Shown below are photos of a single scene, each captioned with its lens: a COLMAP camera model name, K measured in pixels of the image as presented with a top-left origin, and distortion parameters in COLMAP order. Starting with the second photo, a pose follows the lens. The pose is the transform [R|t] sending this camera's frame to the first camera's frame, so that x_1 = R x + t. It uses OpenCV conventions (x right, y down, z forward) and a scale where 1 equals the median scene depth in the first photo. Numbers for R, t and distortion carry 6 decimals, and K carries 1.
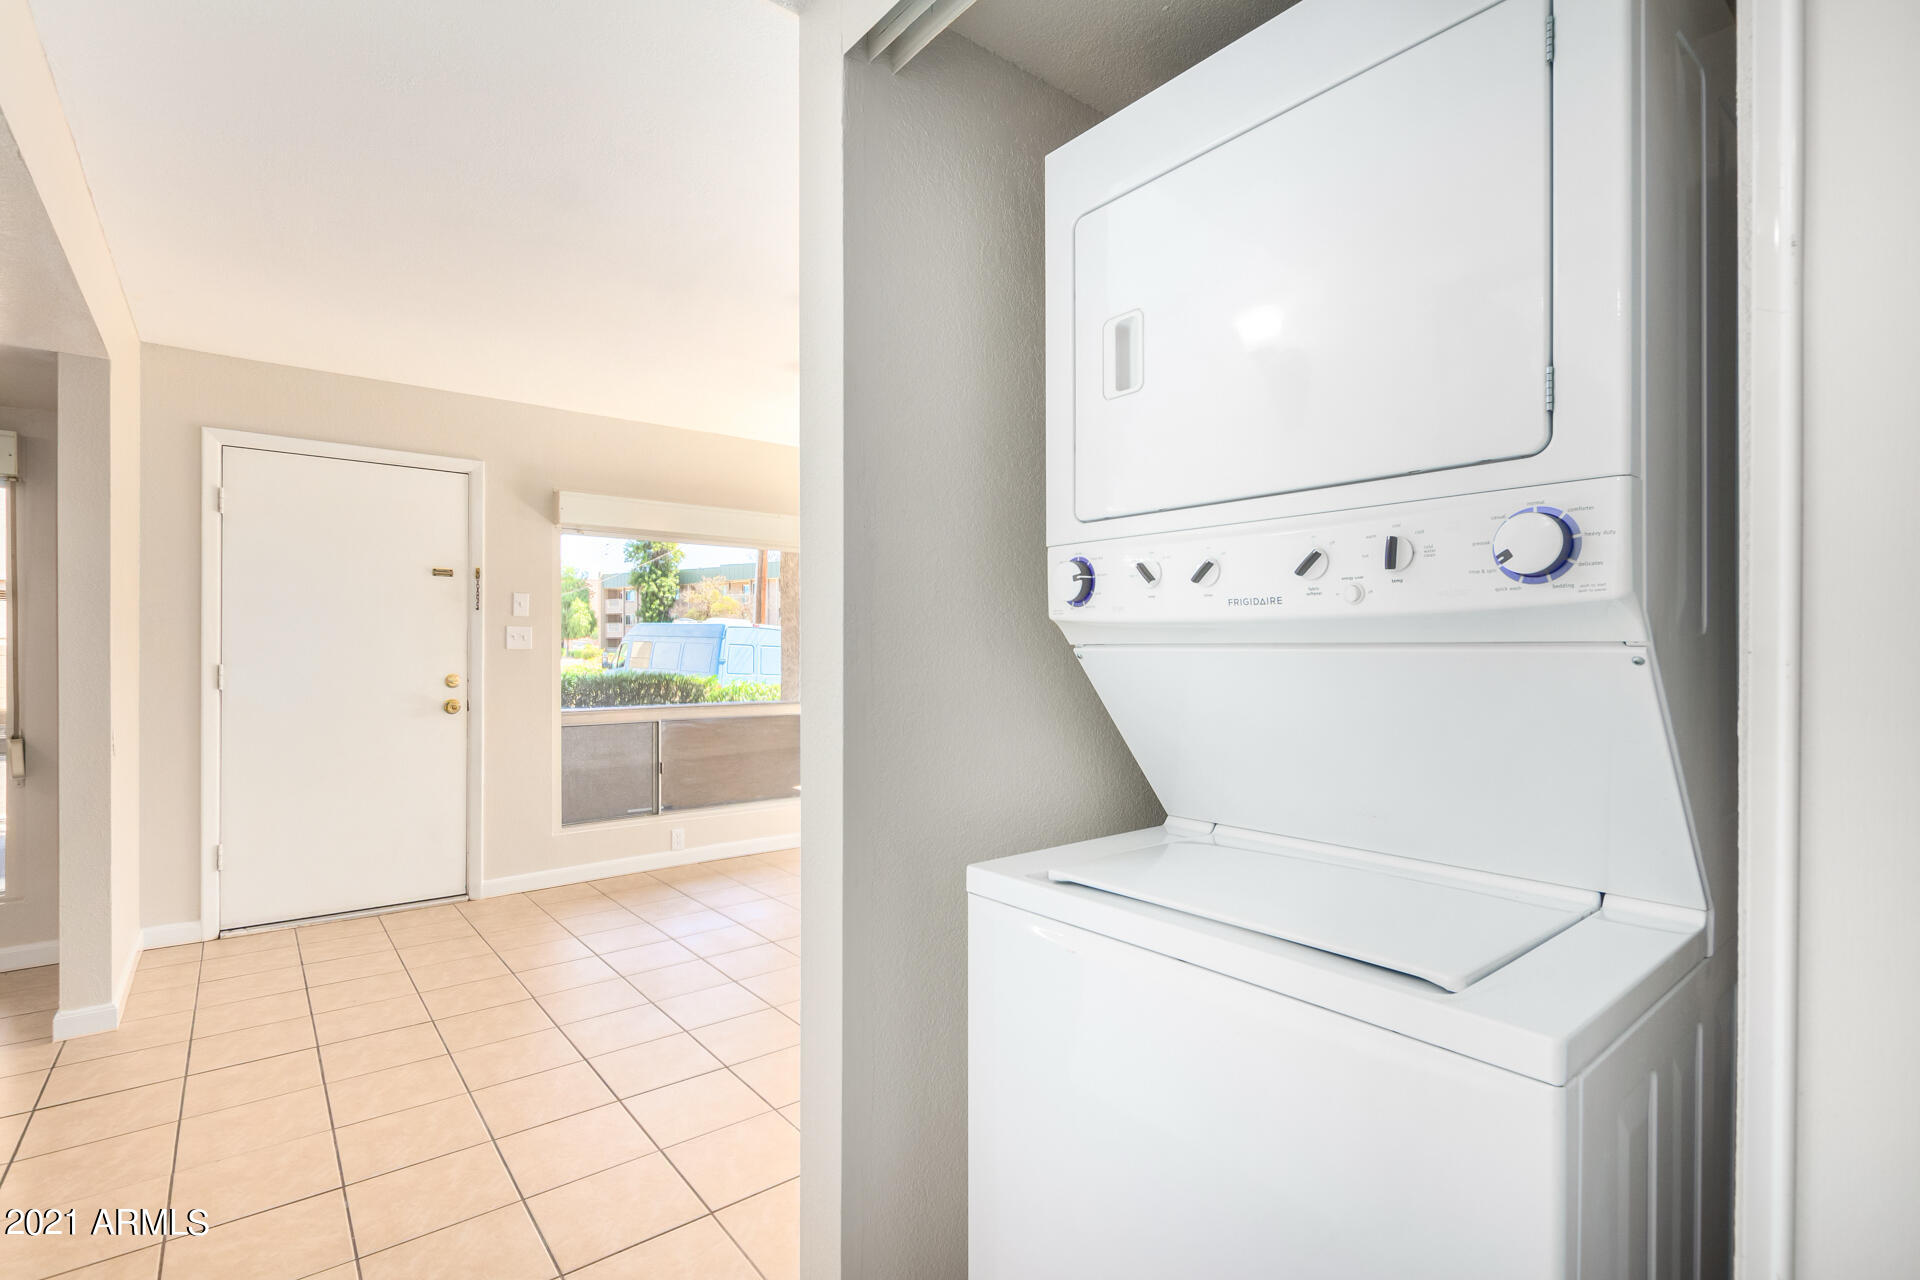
lens RADIAL K [[884.5, 0, 986.9], [0, 884.5, 639.9], [0, 0, 1]] dist [-0.001528, -0.001500]
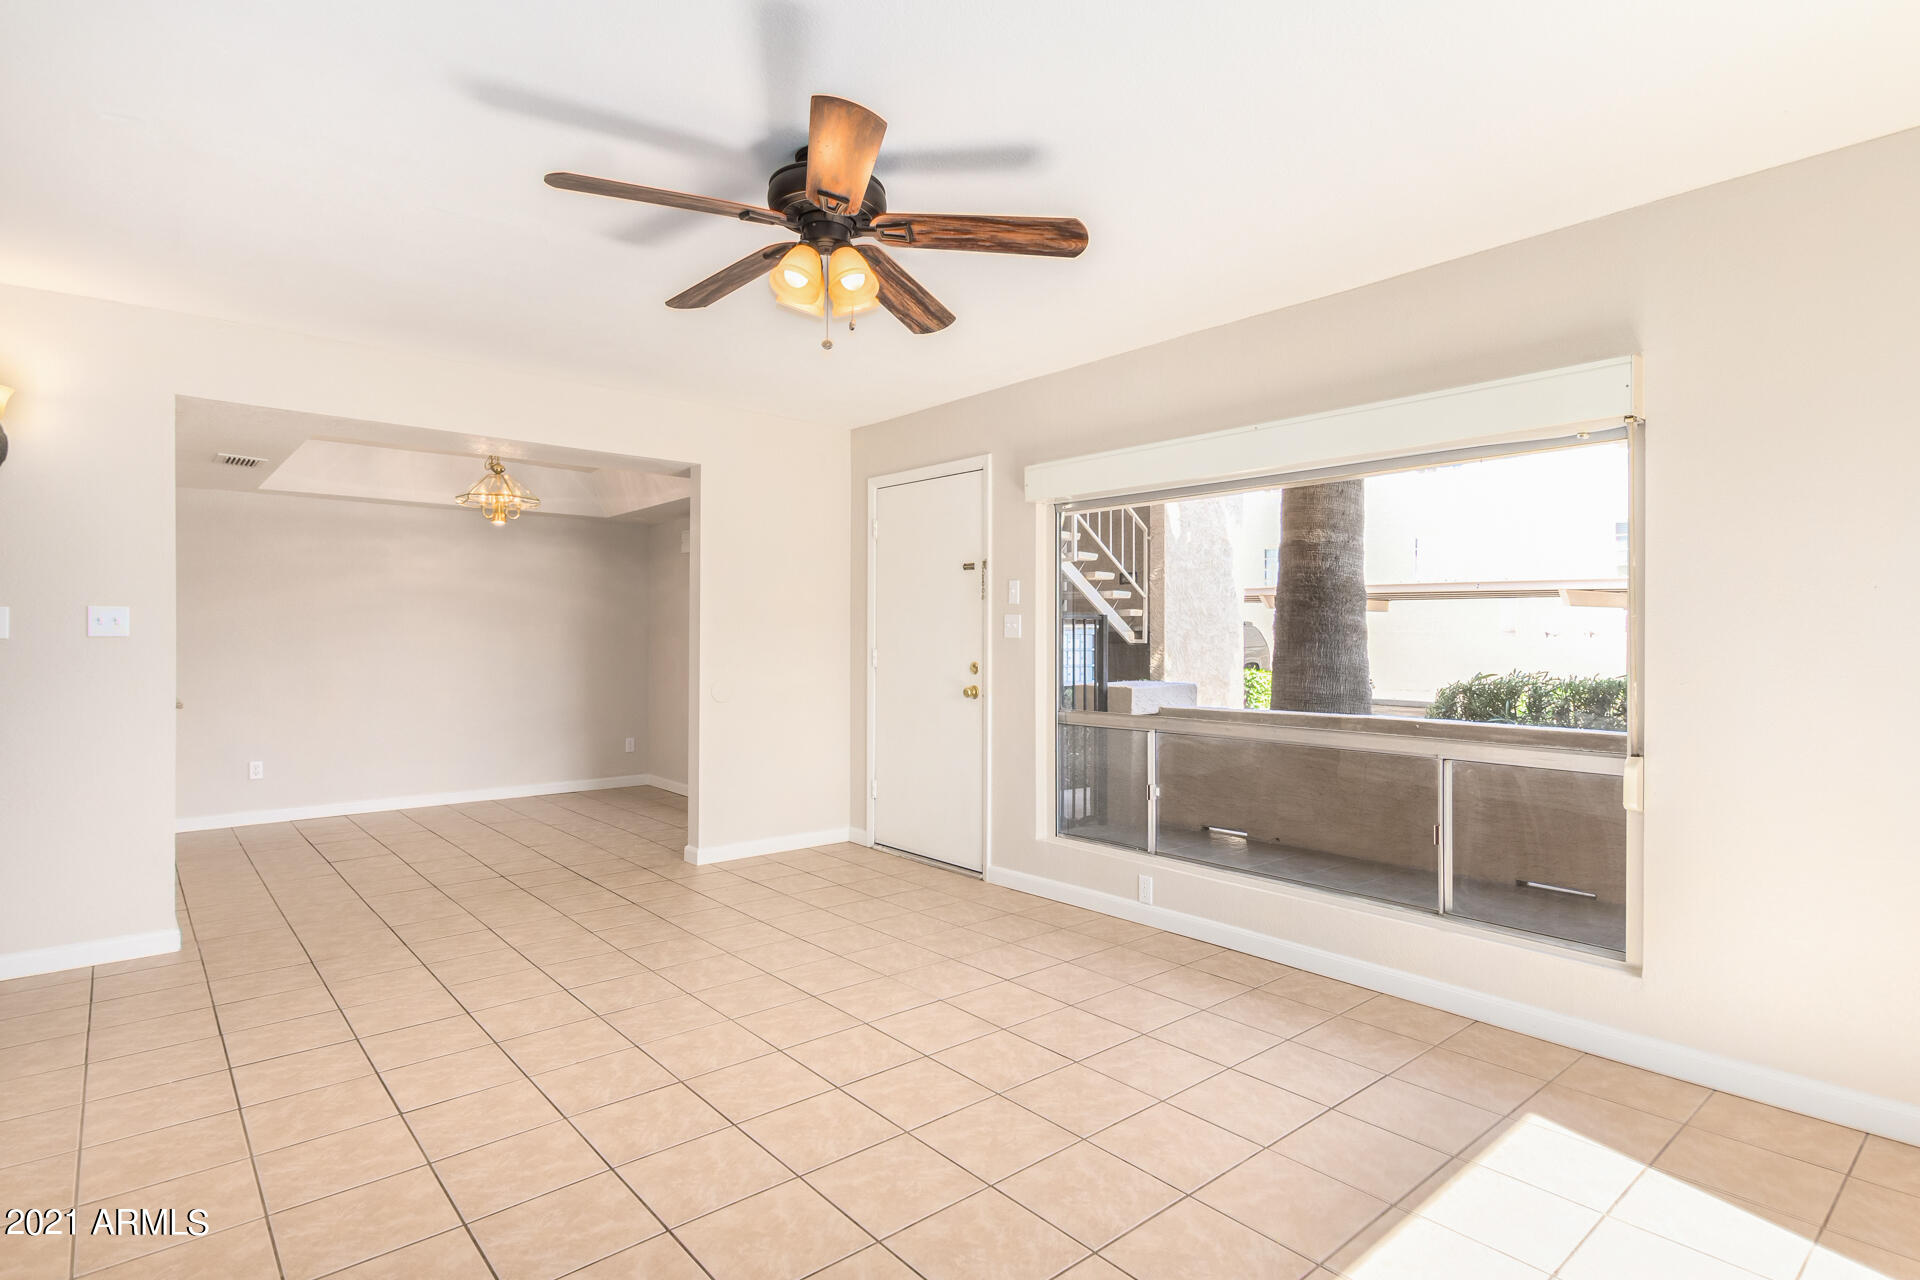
lens RADIAL K [[980.6, 0, 959.5], [0, 980.6, 635.8], [0, 0, 1]] dist [0.000107, -0.000278]
pose [[0.012314, -0.002635, -0.999921, 0.552851], [0.004172, 0.999988, -0.002584, 0.010618], [0.999915, -0.004140, 0.012324, 0.934806]]
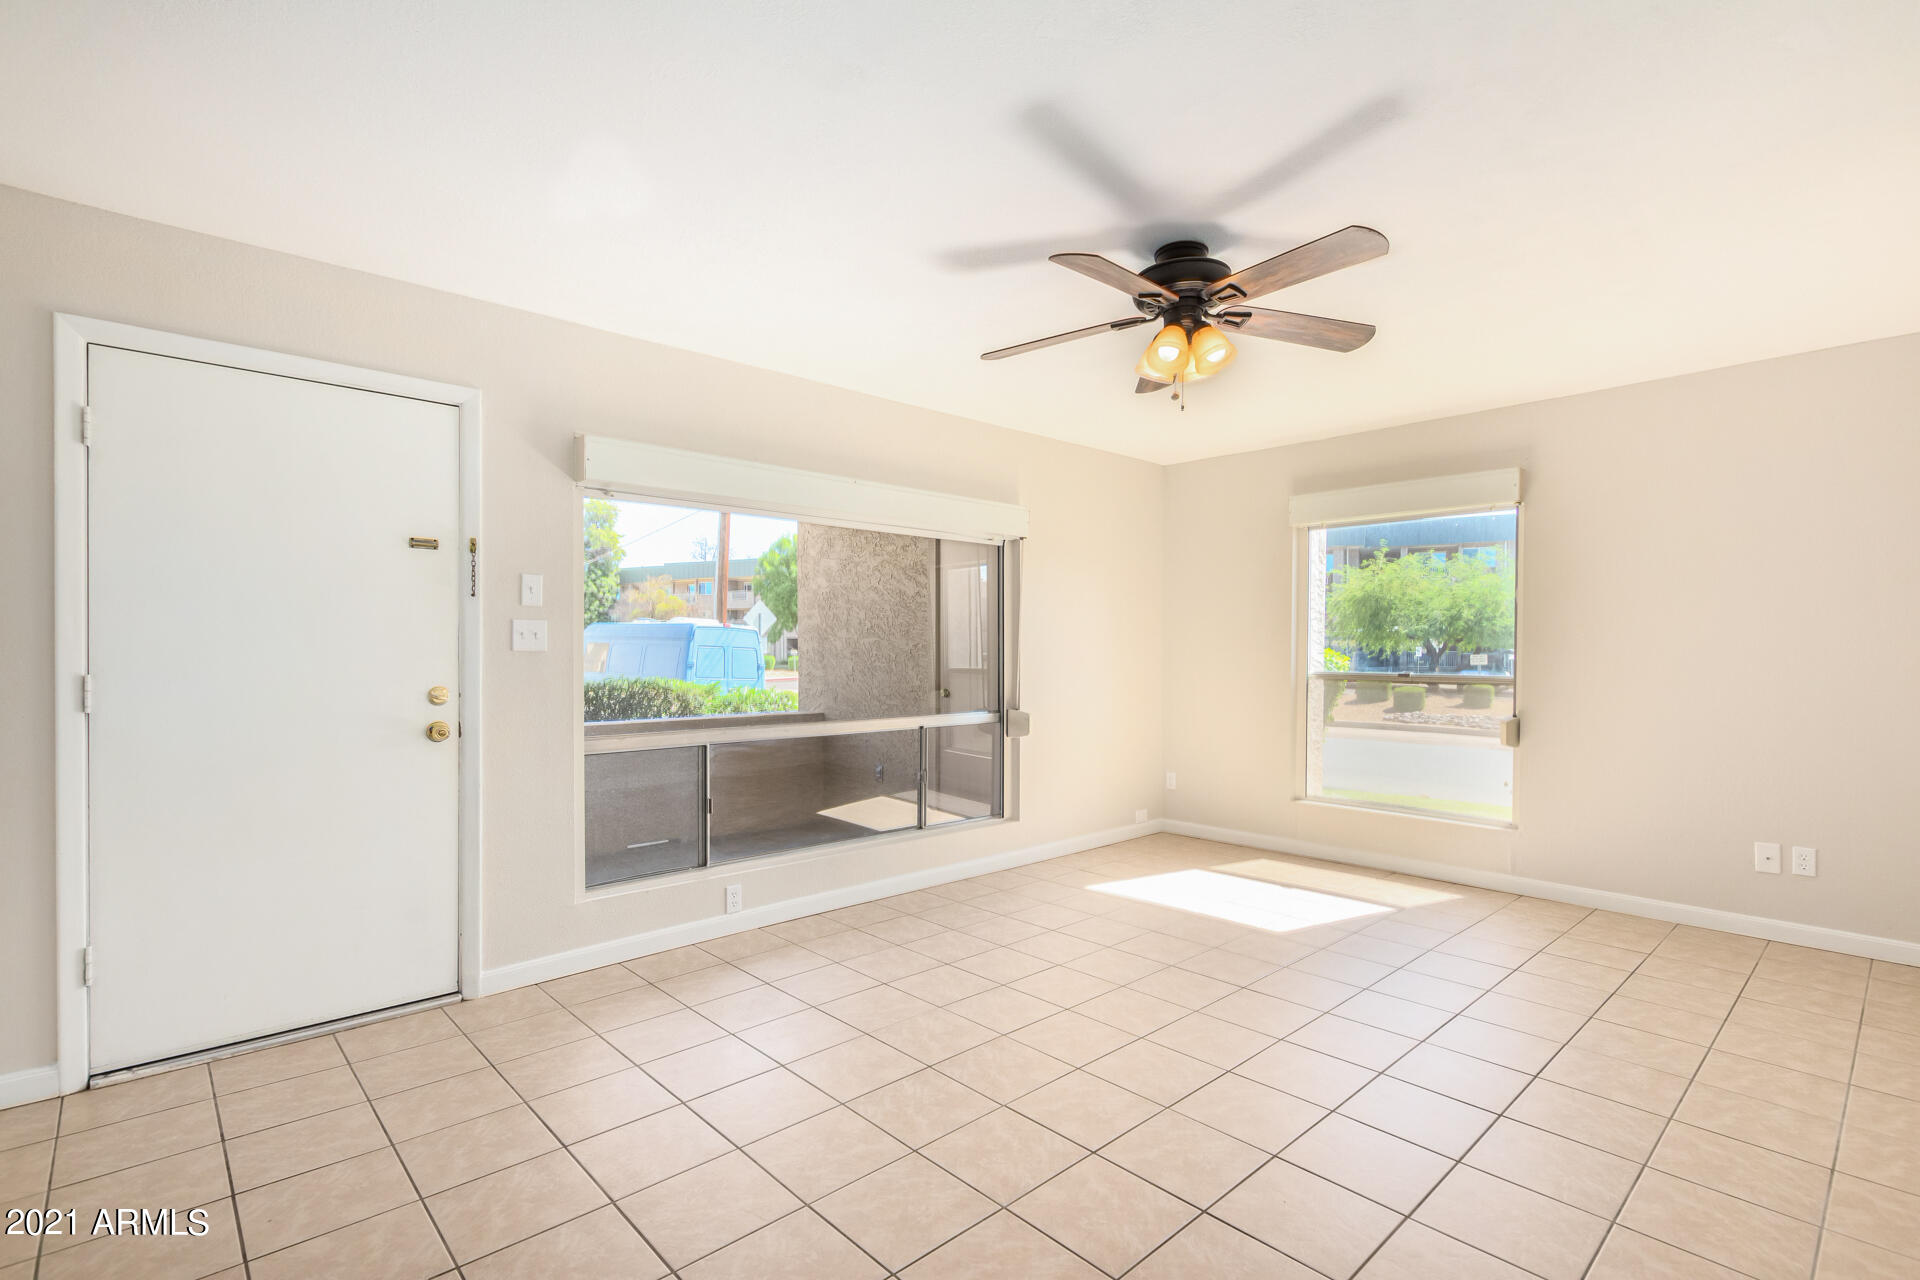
lens RADIAL K [[882.8, 0, 990.9], [0, 882.8, 646.4], [0, 0, 1]] dist [-0.001675, -0.001183]
pose [[0.997571, -0.001926, 0.069637, -0.201353], [0.001577, 0.999986, 0.005072, 0.003699], [-0.069646, -0.004950, 0.997559, 0.249243]]
